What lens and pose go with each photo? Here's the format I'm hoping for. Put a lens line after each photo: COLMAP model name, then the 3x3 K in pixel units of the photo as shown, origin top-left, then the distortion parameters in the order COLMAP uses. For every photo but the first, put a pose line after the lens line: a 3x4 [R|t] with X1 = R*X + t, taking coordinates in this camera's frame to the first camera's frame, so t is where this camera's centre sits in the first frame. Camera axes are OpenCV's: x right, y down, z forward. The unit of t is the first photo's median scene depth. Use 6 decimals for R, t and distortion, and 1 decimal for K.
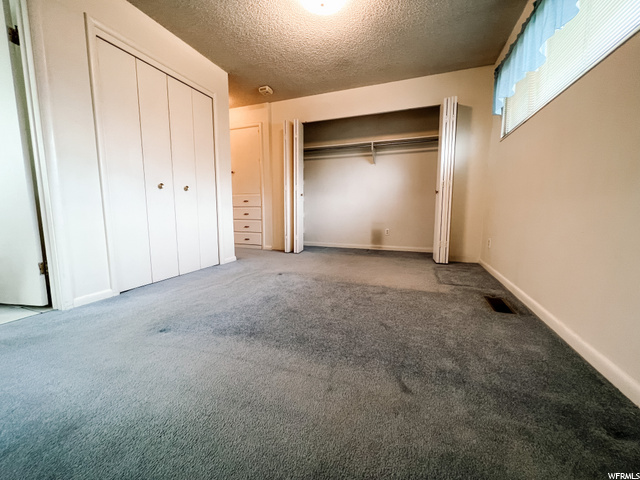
lens RADIAL K [[253.6, 0, 316.6], [0, 253.6, 238.6], [0, 0, 1]] dist [-0.008684, -0.000223]
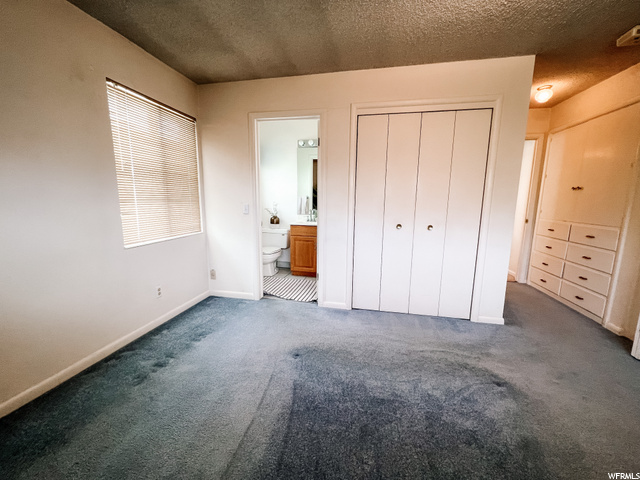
lens RADIAL K [[253.6, 0, 316.7], [0, 253.6, 239.5], [0, 0, 1]] dist [-0.008684, -0.000223]
pose [[0.150241, 0.159863, -0.975639, 0.357766], [-0.126463, 0.981841, 0.141405, -0.256503], [0.980528, 0.102138, 0.167730, 0.484223]]
